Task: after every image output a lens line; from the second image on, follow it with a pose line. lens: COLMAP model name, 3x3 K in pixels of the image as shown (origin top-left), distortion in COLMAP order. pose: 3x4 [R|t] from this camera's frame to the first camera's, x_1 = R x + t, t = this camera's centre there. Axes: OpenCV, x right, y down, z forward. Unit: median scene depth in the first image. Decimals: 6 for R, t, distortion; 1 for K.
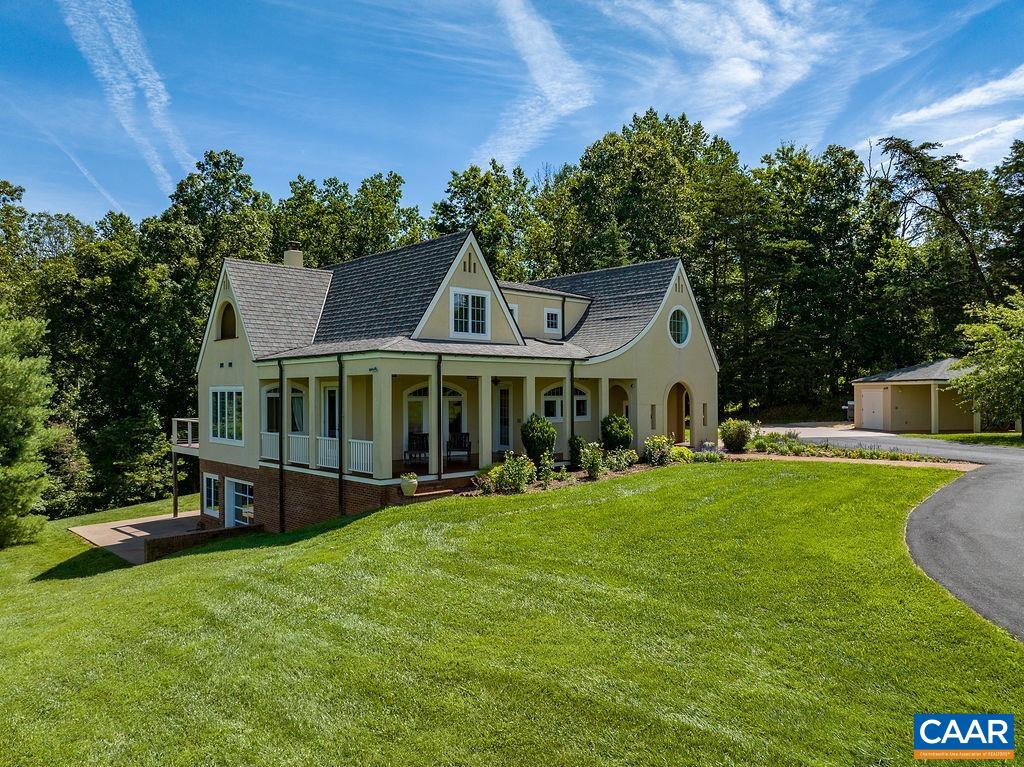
lens RADIAL K [[717.7, 0, 522.2], [0, 717.7, 385.6], [0, 0, 1]] dist [-0.026619, 0.003322]
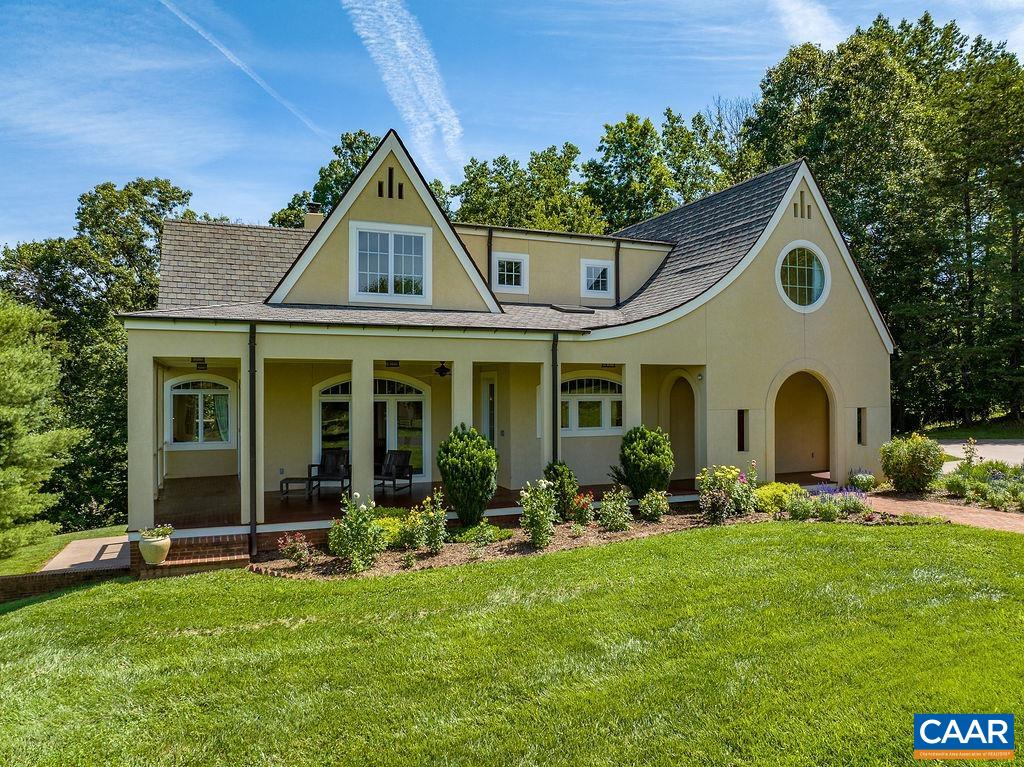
lens RADIAL K [[717.7, 0, 516.8], [0, 717.7, 379.4], [0, 0, 1]] dist [-0.026619, 0.003322]
pose [[0.931886, -0.004130, -0.362729, 0.223549], [0.002371, 0.999983, -0.005294, 0.004932], [0.362745, 0.004073, 0.931880, 0.387942]]
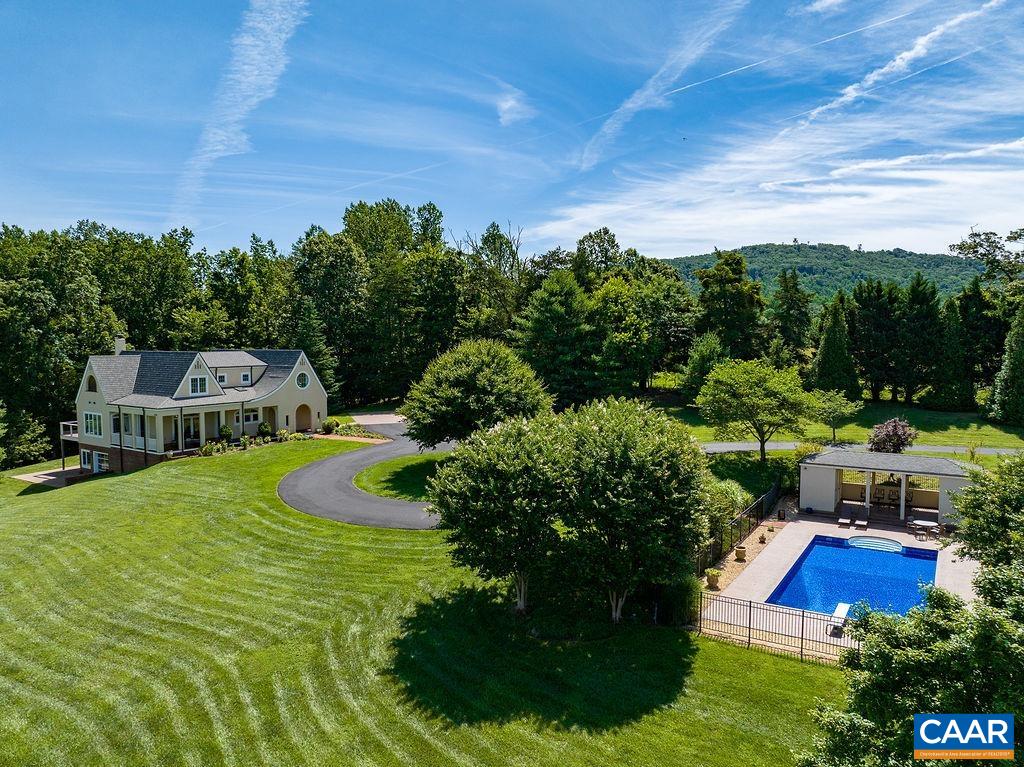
lens RADIAL K [[717.7, 0, 509.6], [0, 717.7, 388.0], [0, 0, 1]] dist [-0.026619, 0.003322]
pose [[0.978633, -0.012022, 0.205263, 0.417660], [-0.003684, 0.997104, 0.075964, -0.246662], [-0.205582, -0.075097, 0.975754, -1.456027]]
